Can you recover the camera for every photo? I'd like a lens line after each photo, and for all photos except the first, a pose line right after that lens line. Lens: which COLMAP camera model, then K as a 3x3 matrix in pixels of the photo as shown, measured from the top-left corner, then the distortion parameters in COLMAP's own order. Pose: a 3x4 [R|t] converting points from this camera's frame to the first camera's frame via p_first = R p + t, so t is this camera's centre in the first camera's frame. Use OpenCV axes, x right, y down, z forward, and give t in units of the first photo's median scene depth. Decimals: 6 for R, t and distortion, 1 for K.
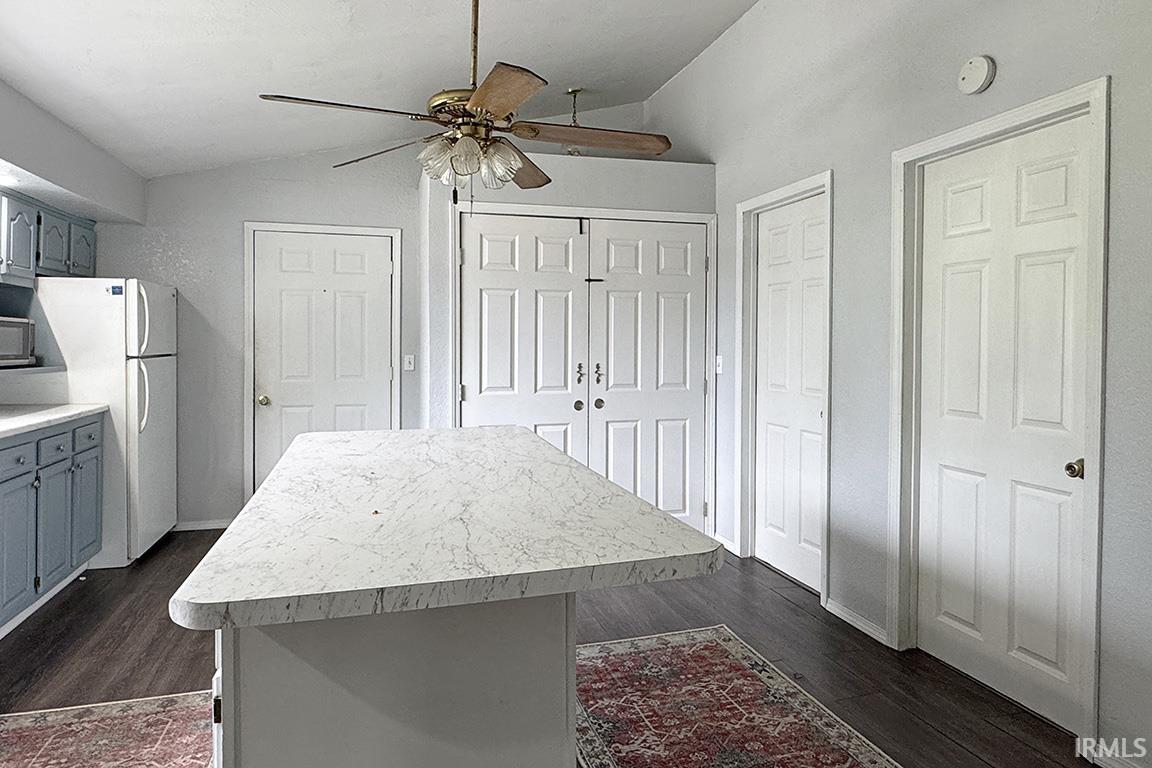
lens RADIAL K [[693.7, 0, 569.4], [0, 693.7, 347.3], [0, 0, 1]] dist [0.004164, 0.001359]
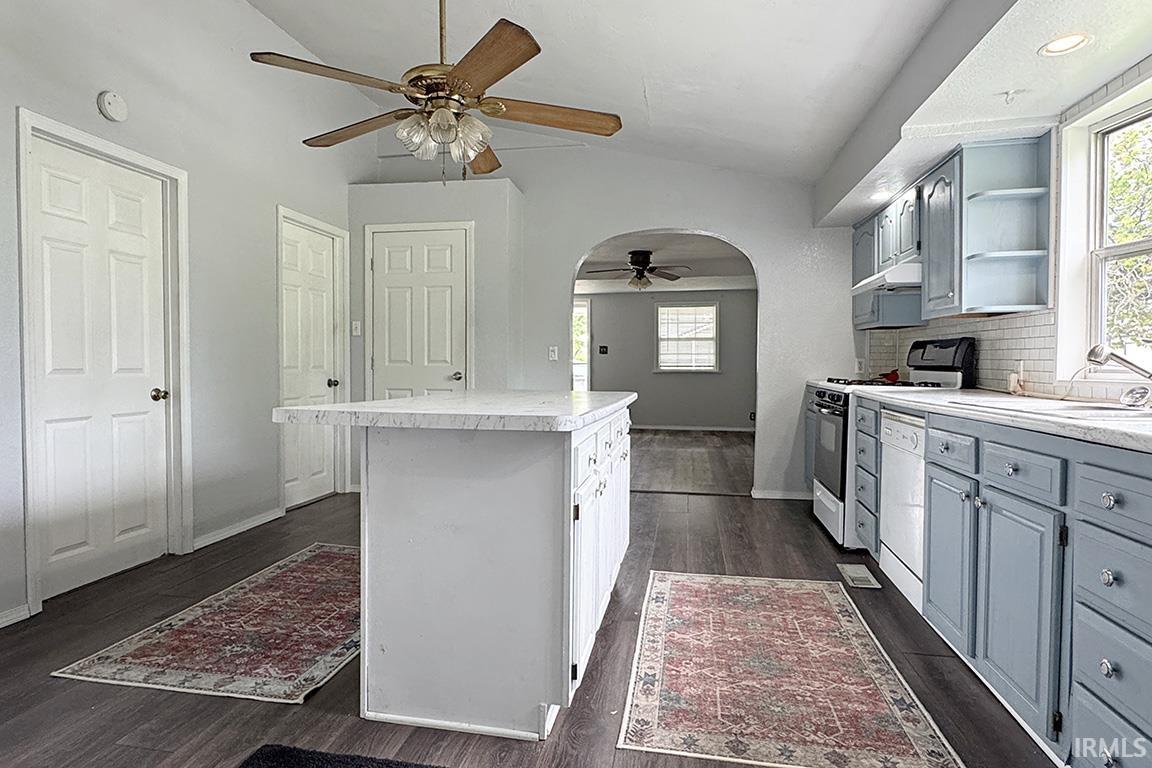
lens RADIAL K [[626.7, 0, 575.6], [0, 626.7, 377.2], [0, 0, 1]] dist [0.000047, 0.000184]
pose [[-0.898329, -0.014189, 0.439094, -0.692155], [-0.000179, 0.999490, 0.031933, 0.074932], [-0.439323, 0.028608, -0.897873, 1.639045]]
